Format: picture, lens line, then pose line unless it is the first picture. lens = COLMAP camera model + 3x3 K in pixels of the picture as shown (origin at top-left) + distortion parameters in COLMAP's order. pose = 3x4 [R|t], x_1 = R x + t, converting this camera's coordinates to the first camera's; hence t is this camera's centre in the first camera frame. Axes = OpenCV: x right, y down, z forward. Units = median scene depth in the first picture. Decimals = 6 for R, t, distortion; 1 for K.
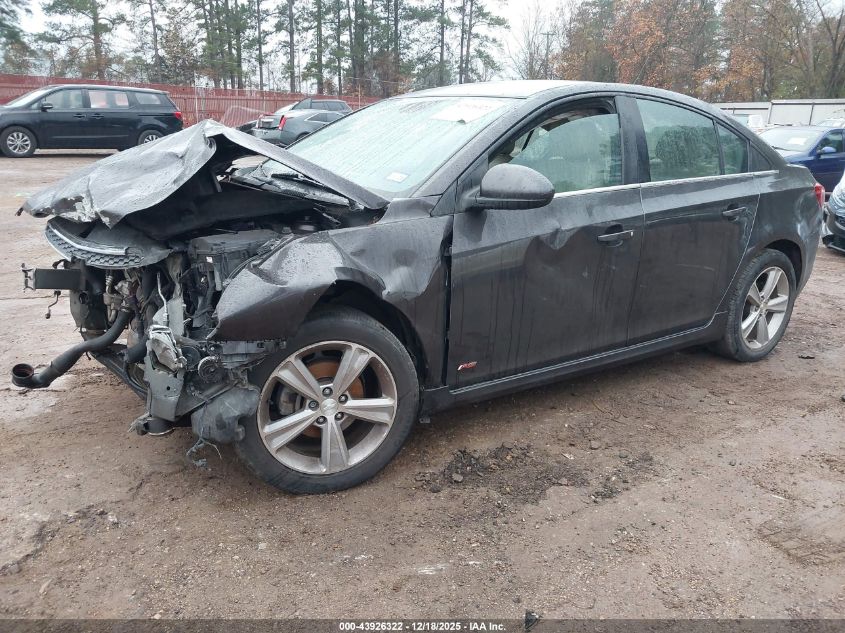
lens RADIAL K [[652.7, 0, 422.5], [0, 652.7, 316.5], [0, 0, 1]] dist [0.047986, -0.057399]
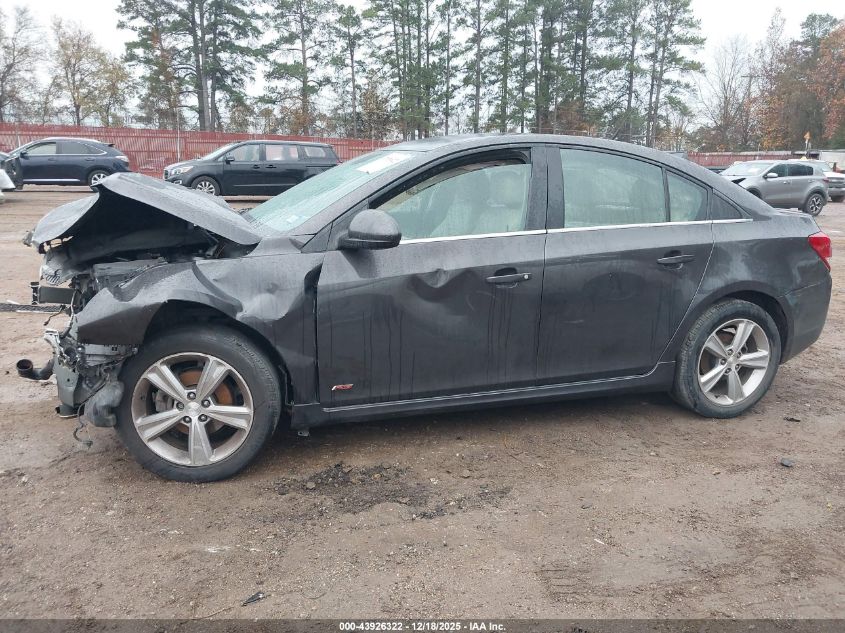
lens RADIAL K [[652.7, 0, 422.5], [0, 652.7, 316.5], [0, 0, 1]] dist [0.047986, -0.057399]
pose [[0.962770, 0.050450, -0.265571, 0.493393], [-0.068072, 0.996018, -0.057569, 0.010156], [0.261610, 0.073503, 0.962371, -0.046051]]
